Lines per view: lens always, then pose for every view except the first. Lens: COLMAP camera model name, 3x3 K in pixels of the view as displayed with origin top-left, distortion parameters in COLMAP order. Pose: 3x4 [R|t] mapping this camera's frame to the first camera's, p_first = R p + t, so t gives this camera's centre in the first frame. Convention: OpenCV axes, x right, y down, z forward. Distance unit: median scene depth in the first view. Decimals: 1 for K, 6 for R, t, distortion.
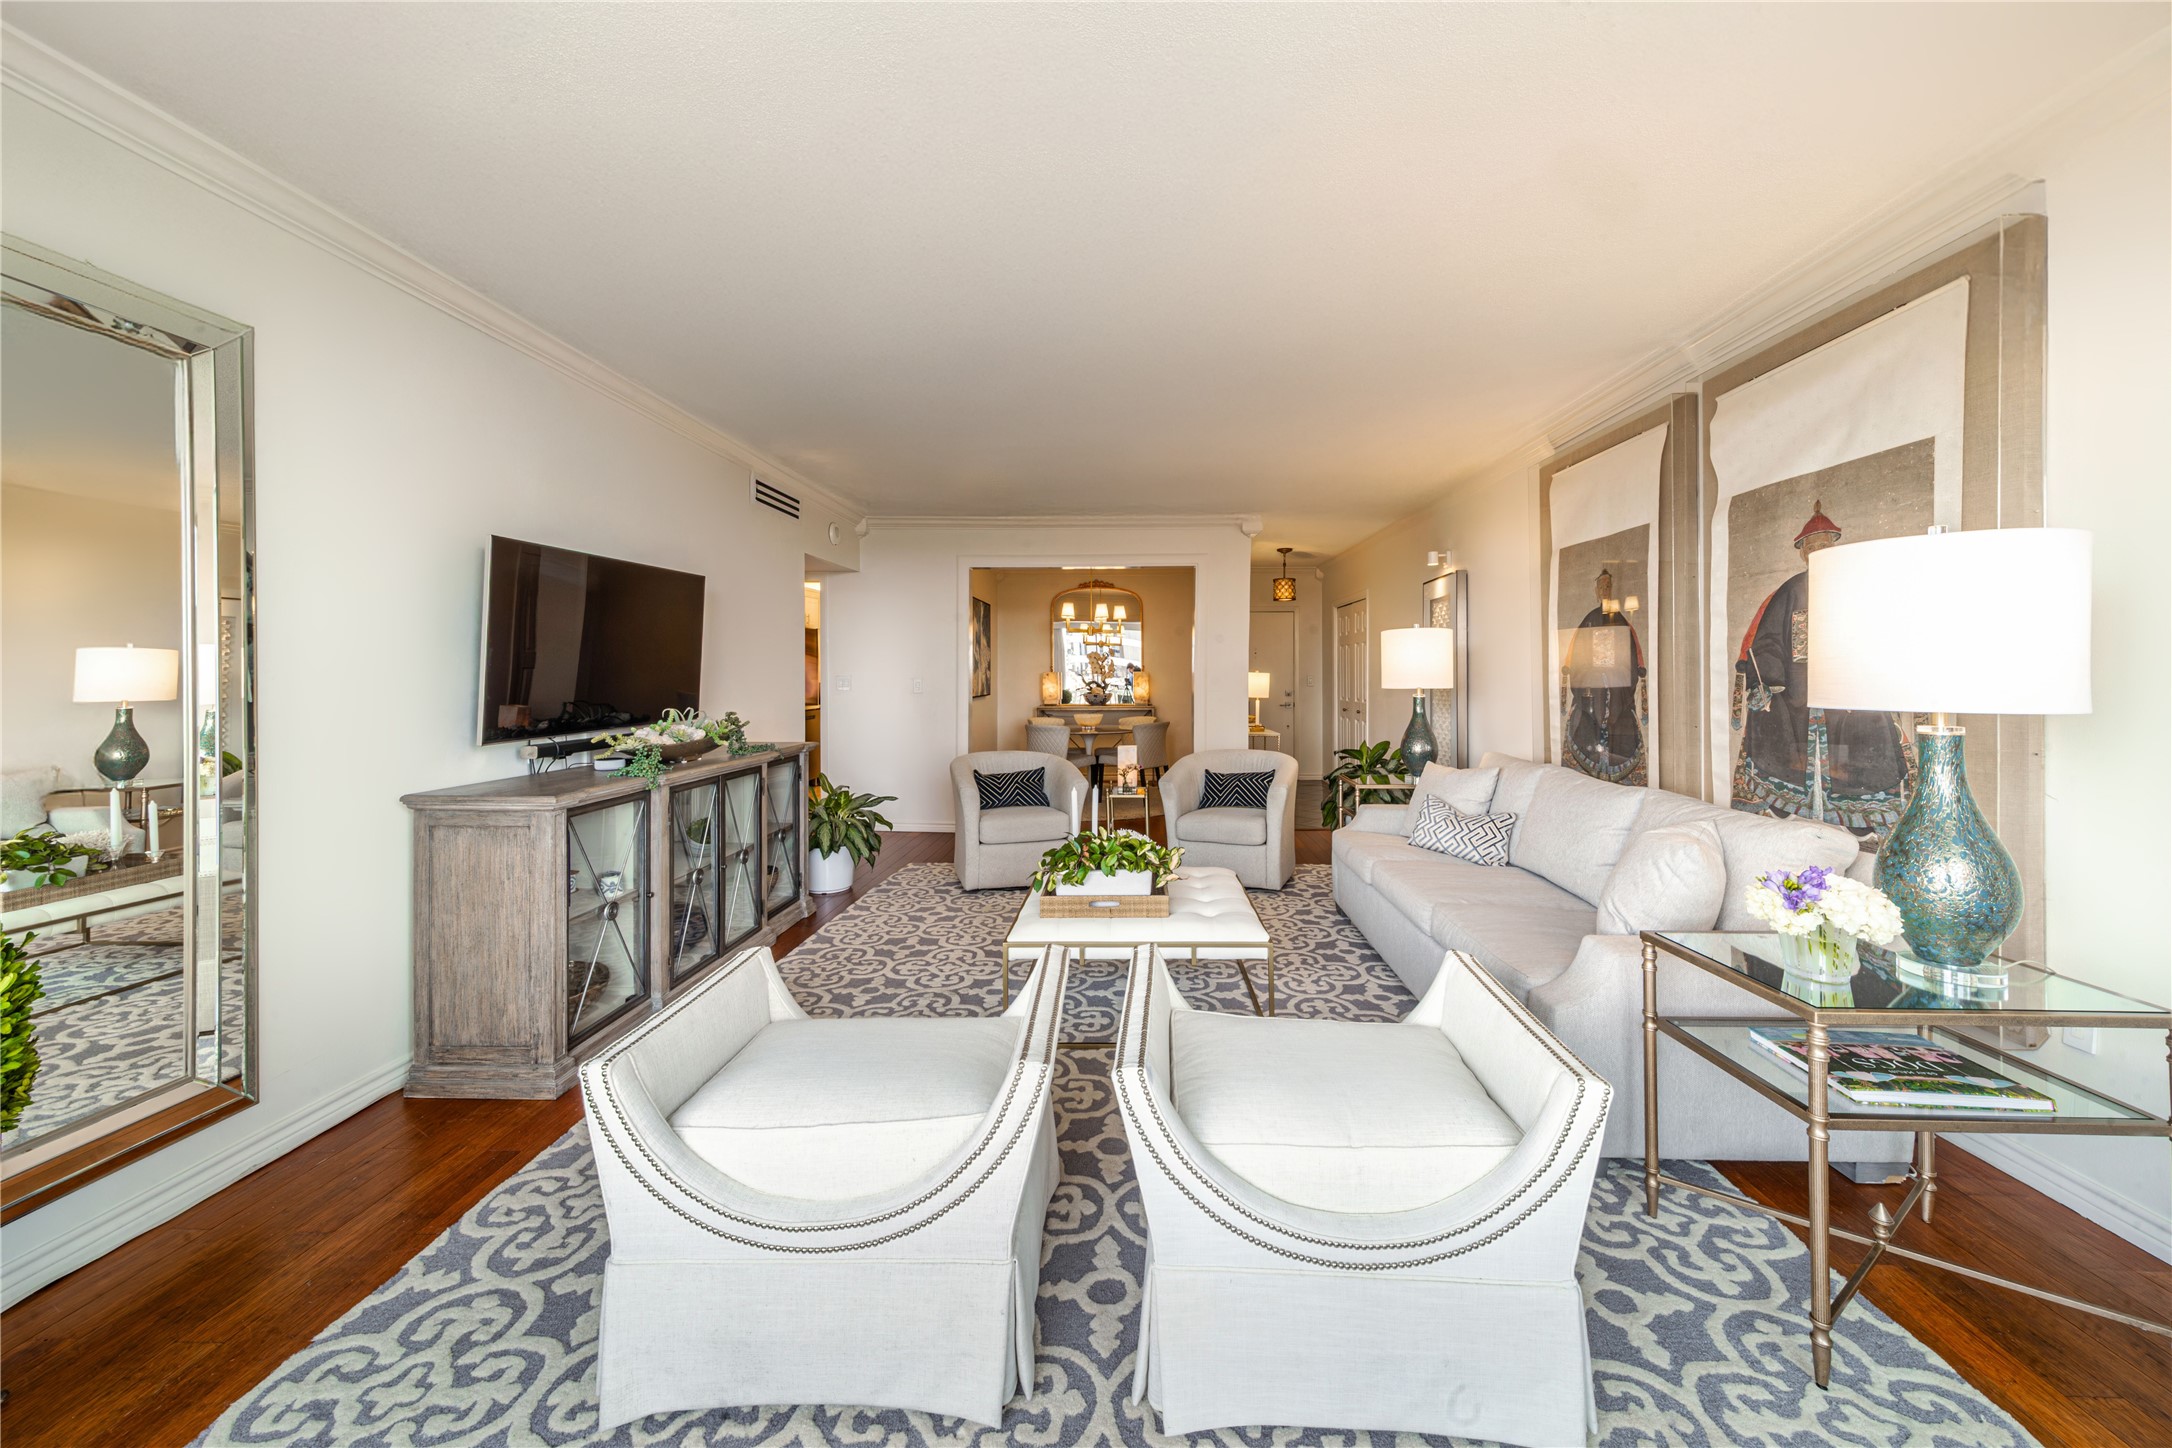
lens RADIAL K [[757.8, 0, 1117.1], [0, 757.8, 674.0], [0, 0, 1]] dist [0.007302, -0.000226]
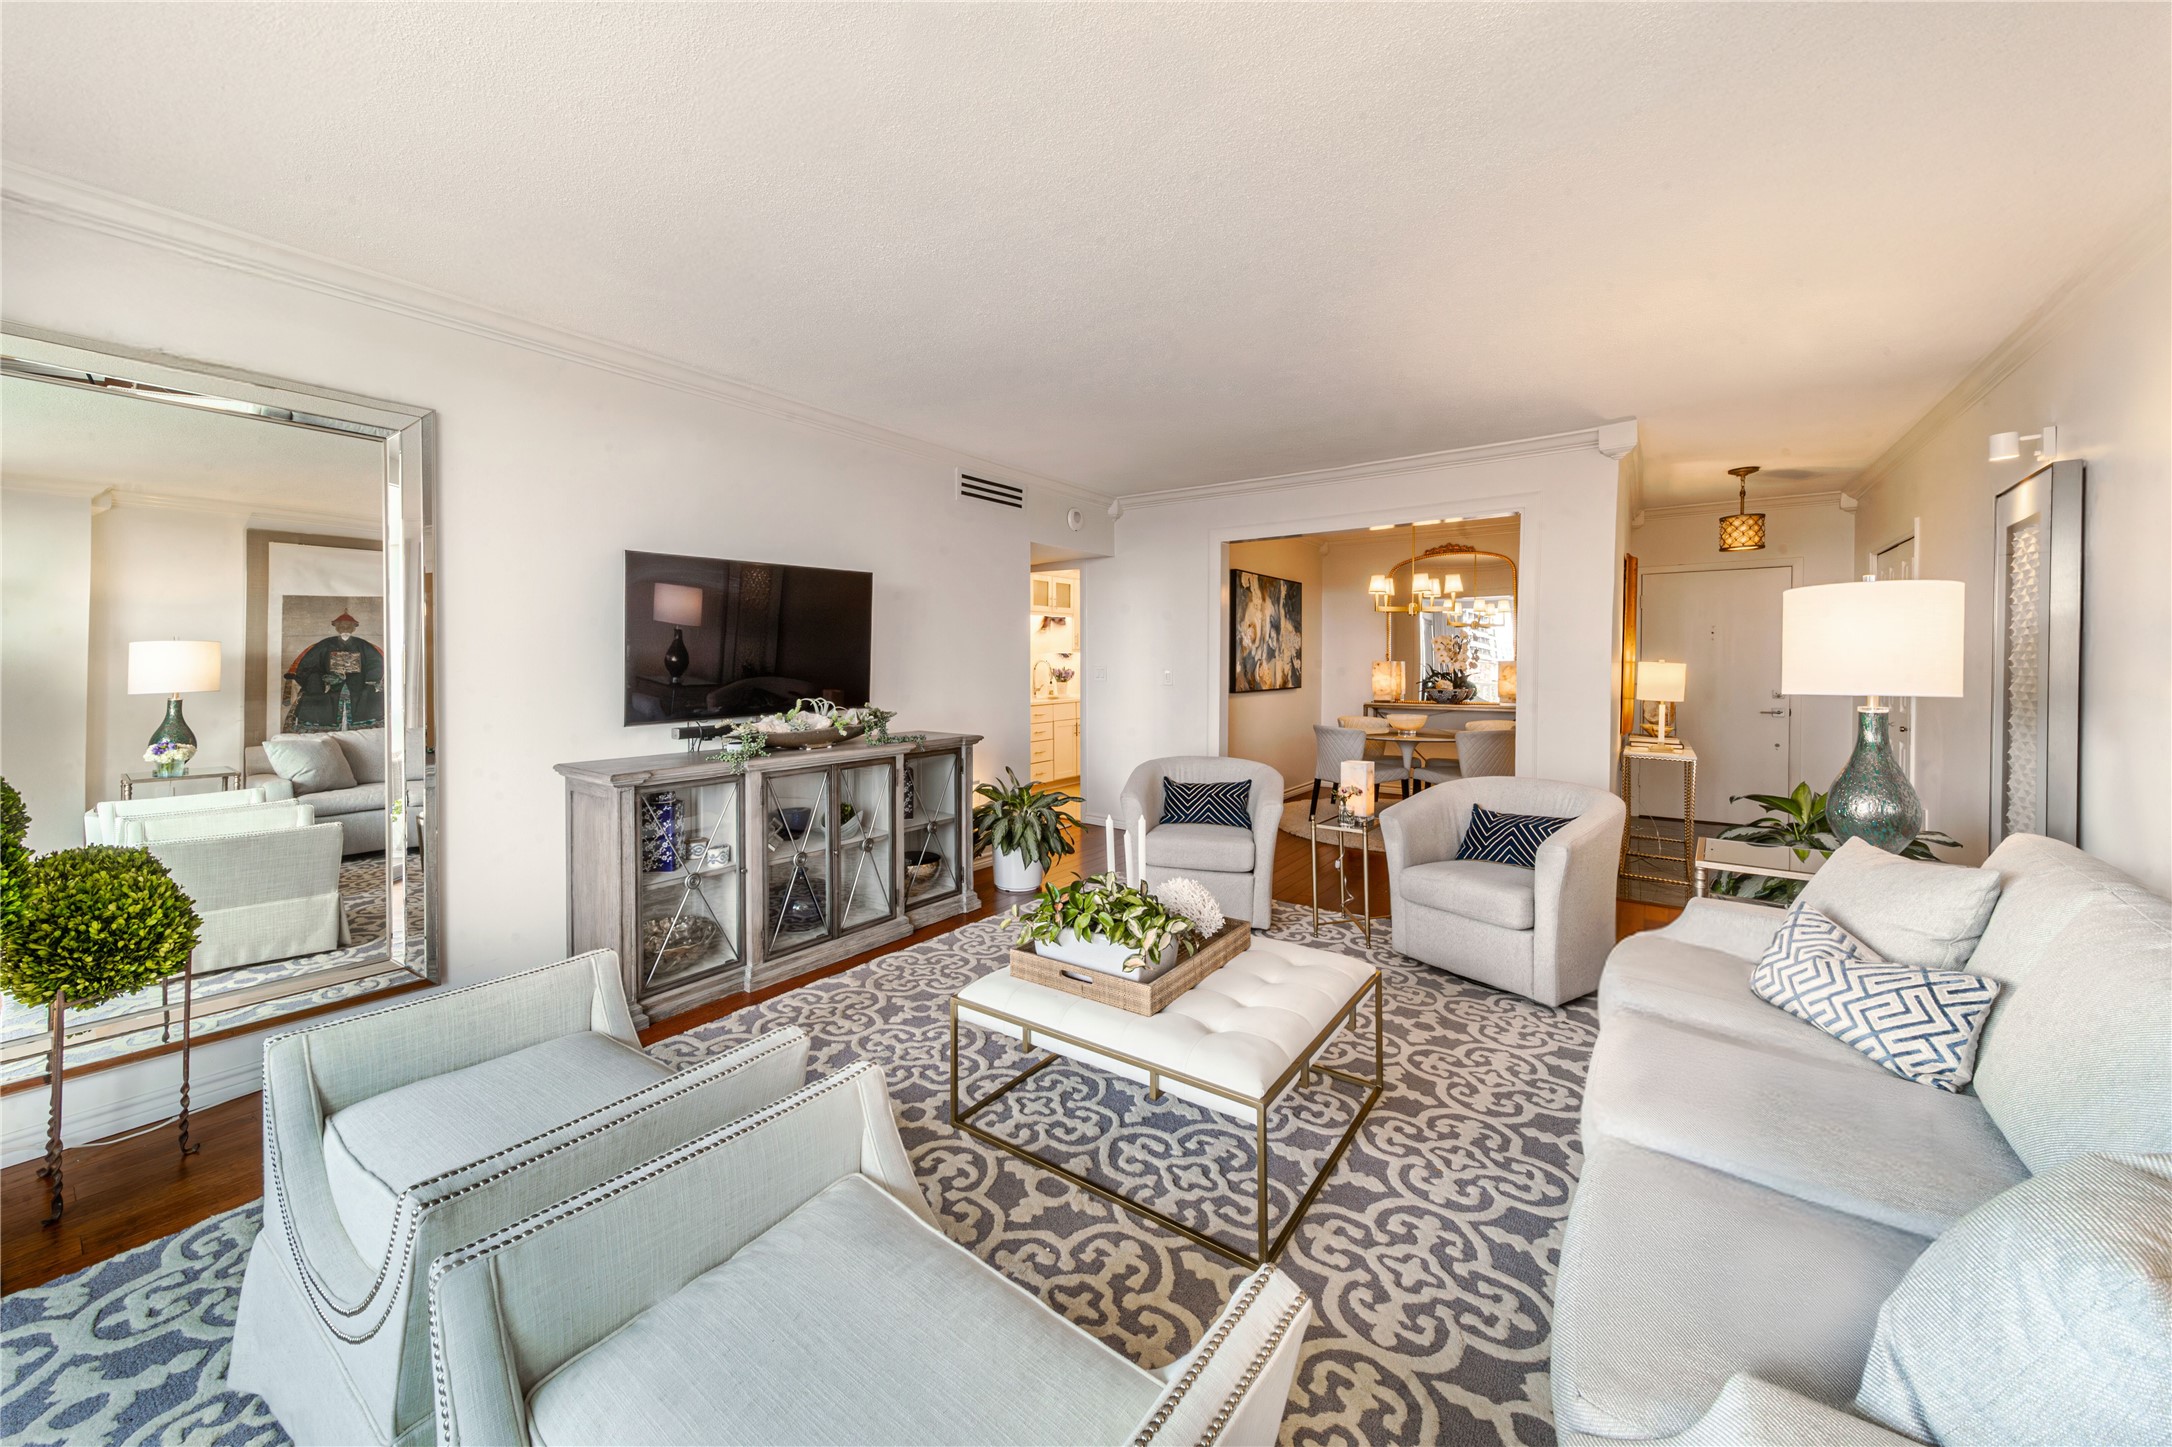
lens RADIAL K [[783.4, 0, 1076.4], [0, 783.4, 680.1], [0, 0, 1]] dist [0.010158, -0.000228]
pose [[0.815755, 0.014837, -0.578207, 0.316148], [-0.000722, 0.999696, 0.024634, -0.007134], [0.578397, -0.019678, 0.815518, 0.276271]]
